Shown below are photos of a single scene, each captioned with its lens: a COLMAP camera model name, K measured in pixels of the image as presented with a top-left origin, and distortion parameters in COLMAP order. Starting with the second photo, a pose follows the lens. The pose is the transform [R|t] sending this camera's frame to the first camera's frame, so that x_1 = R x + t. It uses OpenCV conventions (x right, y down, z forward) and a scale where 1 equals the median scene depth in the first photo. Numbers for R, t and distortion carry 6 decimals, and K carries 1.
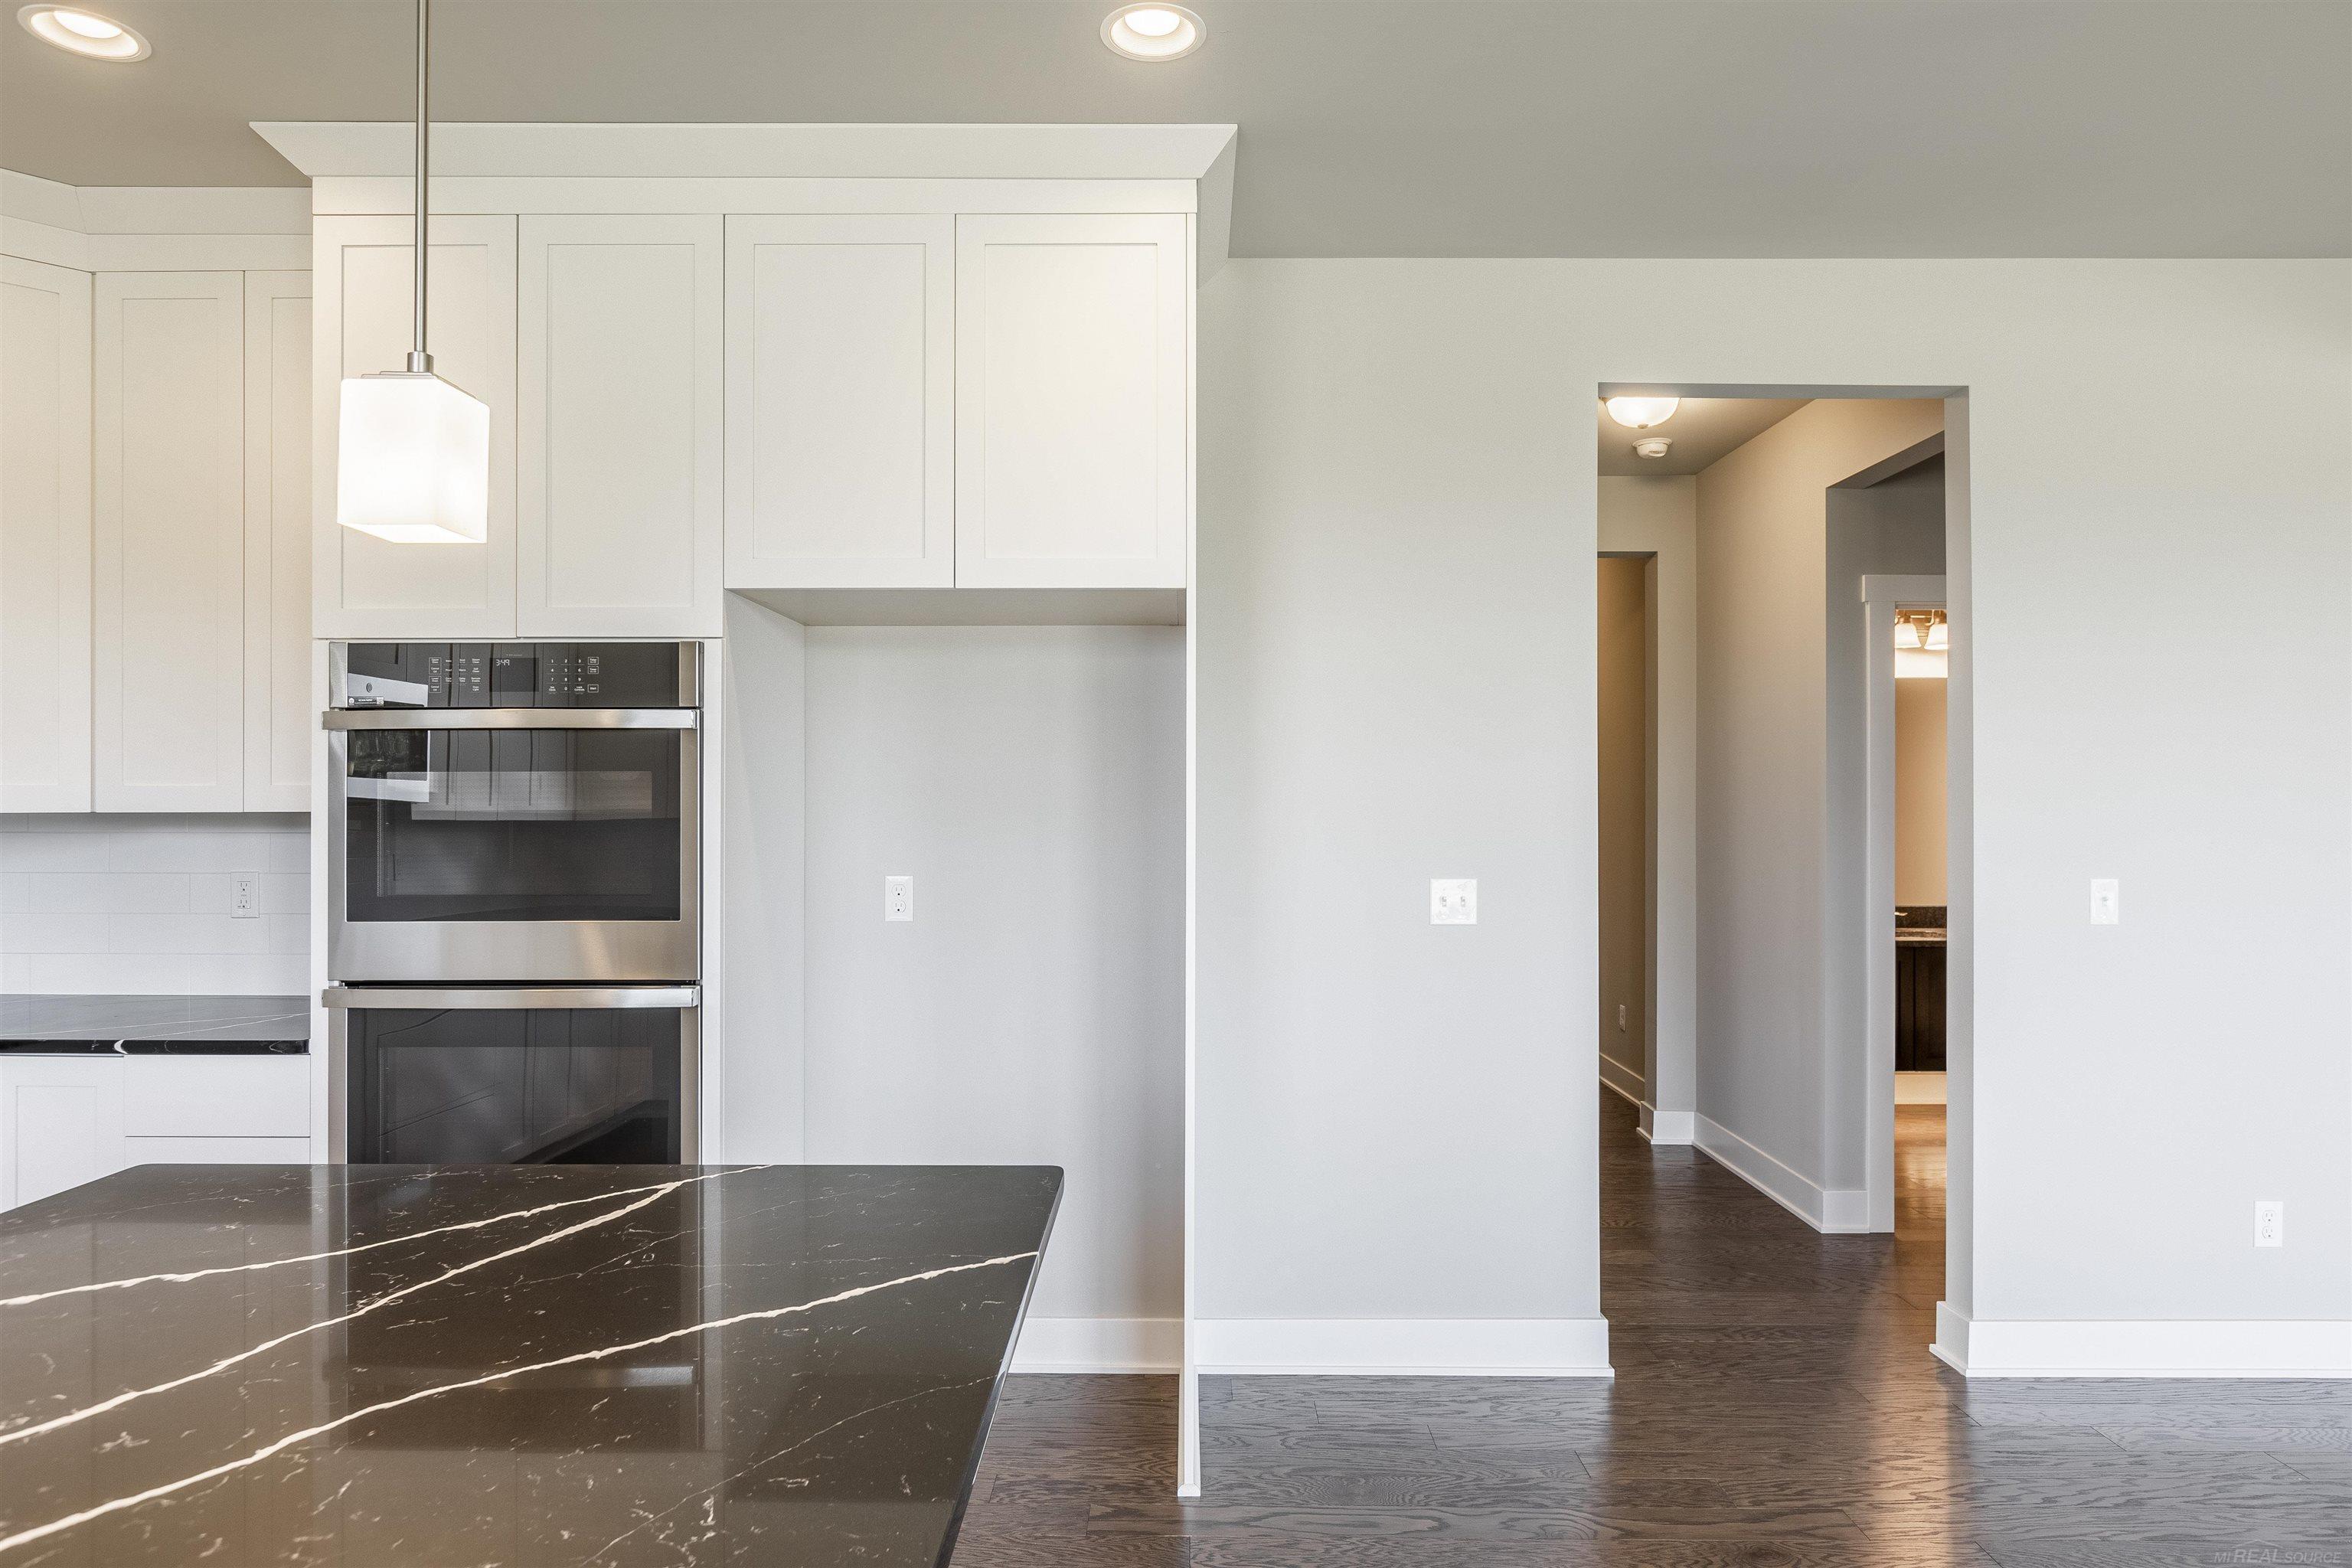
lens RADIAL K [[1458.1, 0, 1180.0], [0, 1458.1, 785.8], [0, 0, 1]] dist [-0.005011, 0.005857]
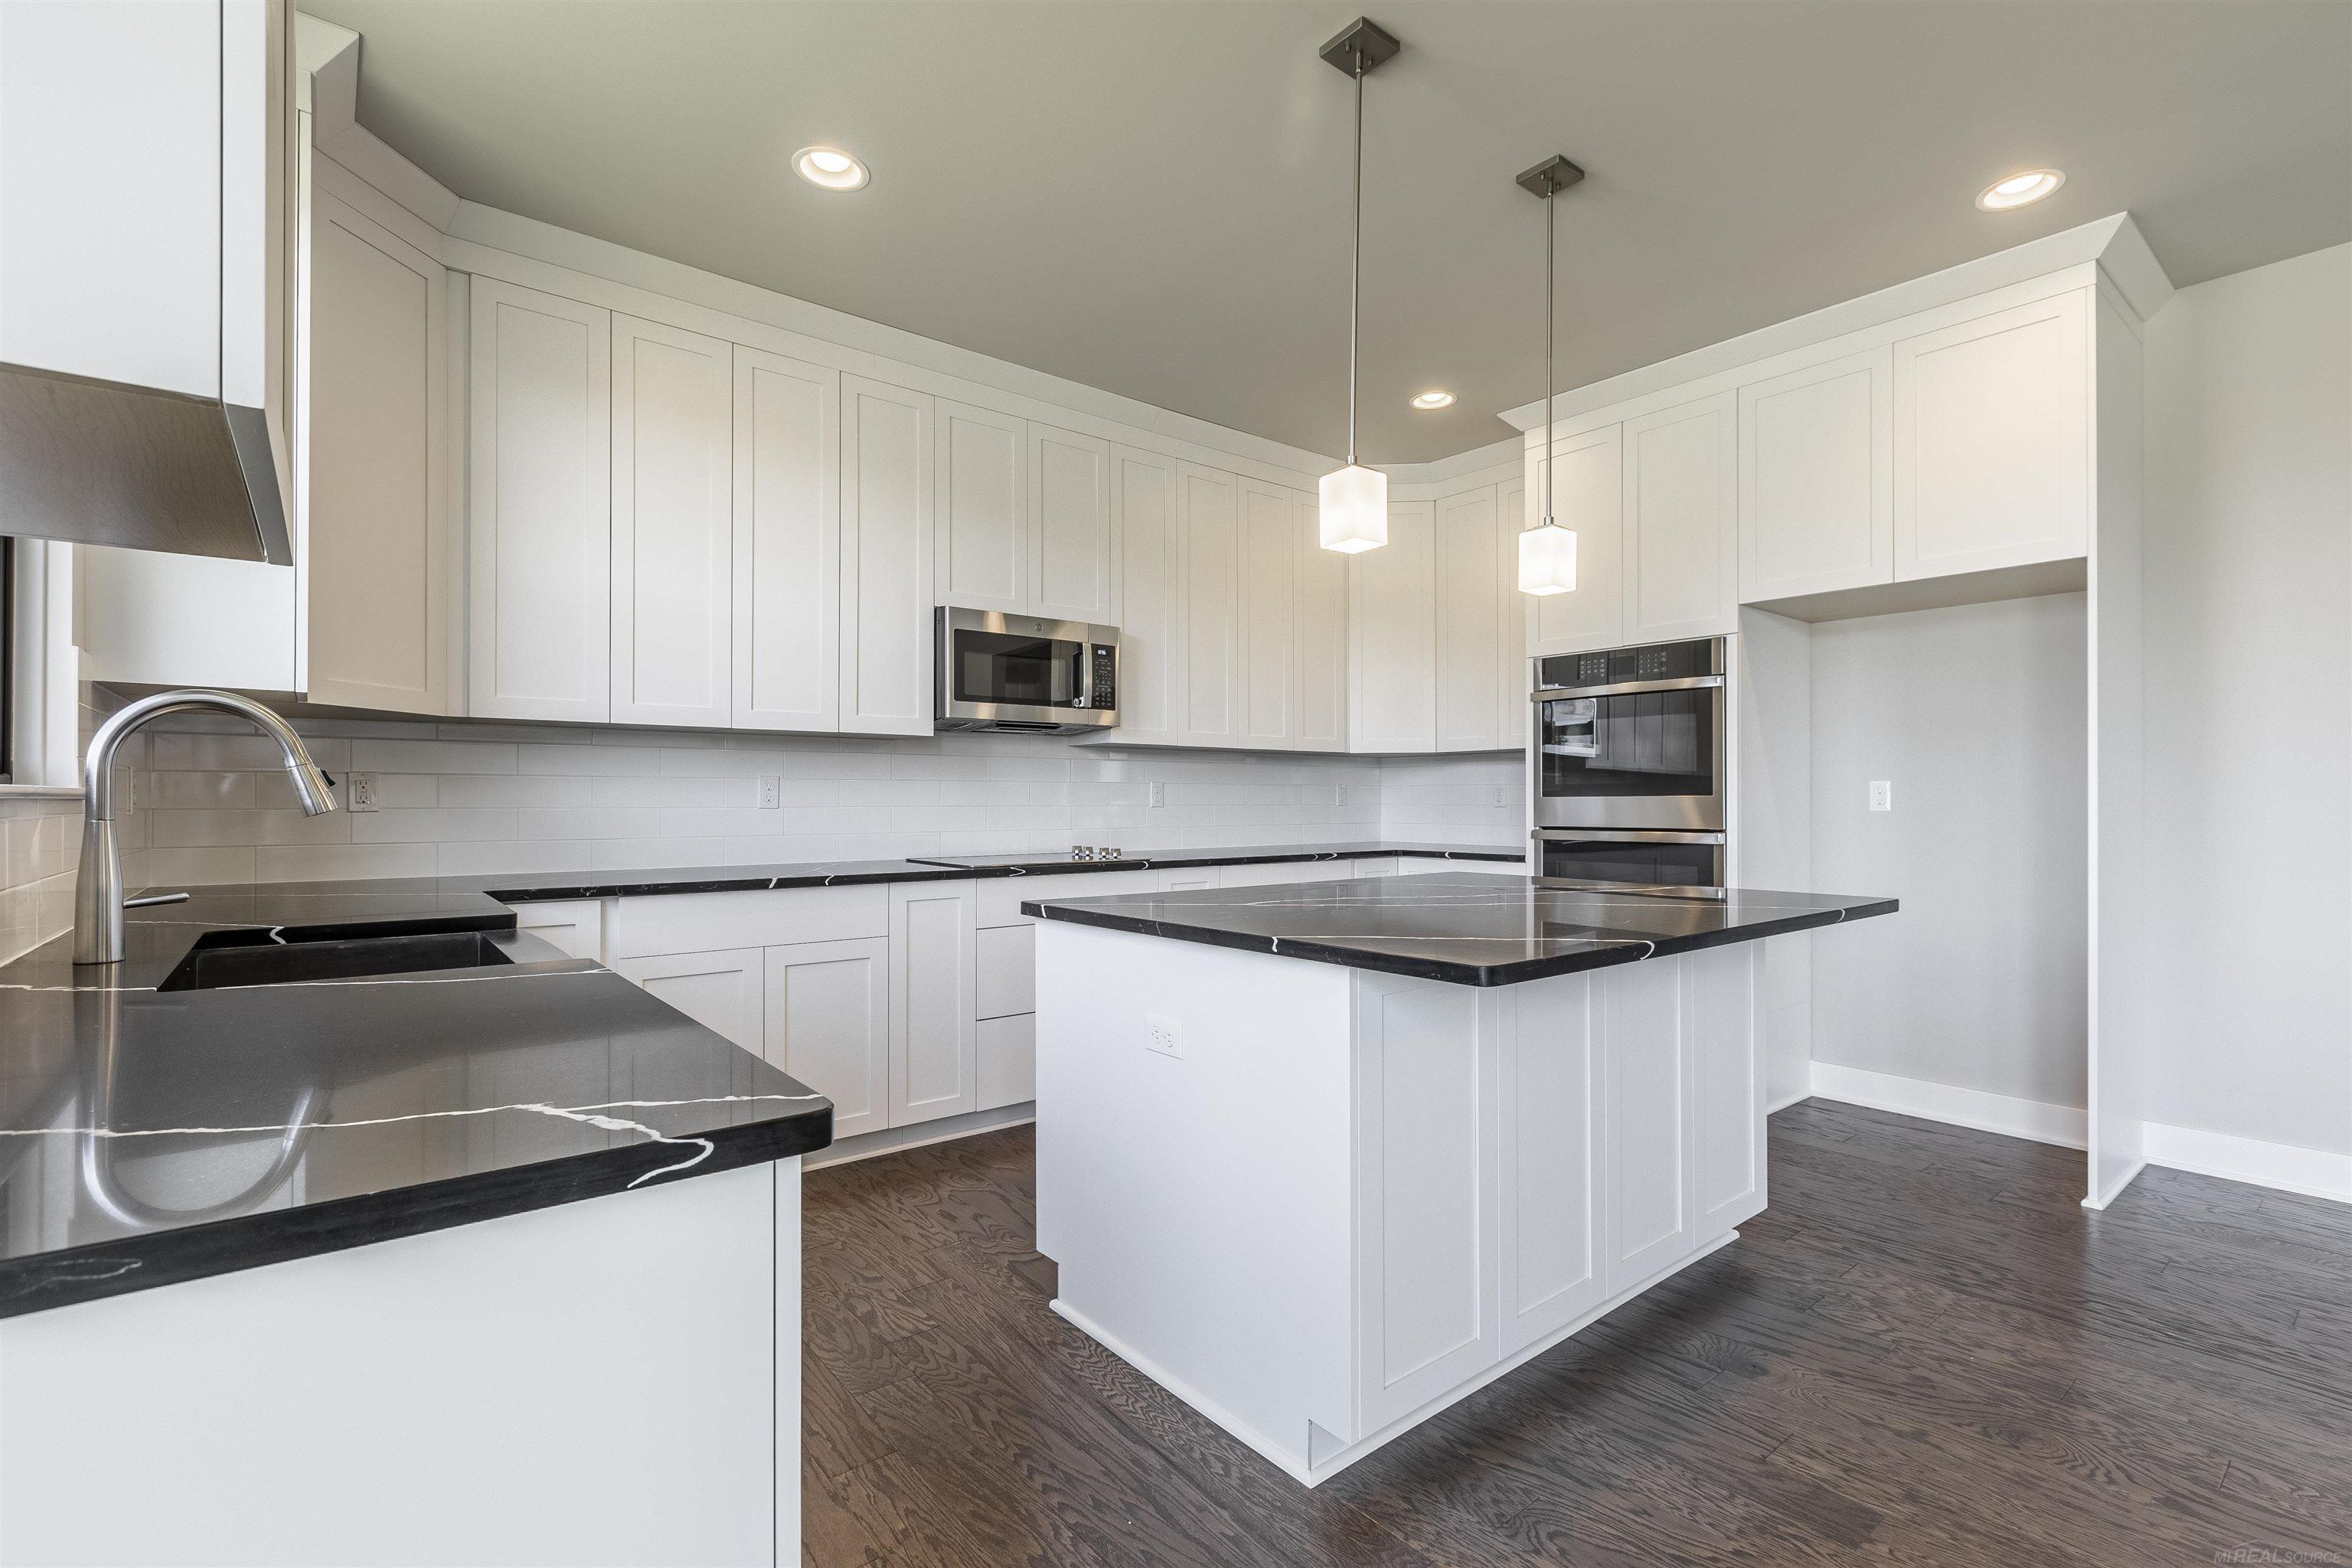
lens RADIAL K [[1074.0, 0, 1175.2], [0, 1074.0, 790.7], [0, 0, 1]] dist [0.001762, -0.000501]
pose [[0.640631, -0.007508, -0.767812, 0.235292], [0.008602, 0.999960, -0.002601, 0.082936], [0.767801, -0.004938, 0.640670, -0.328450]]
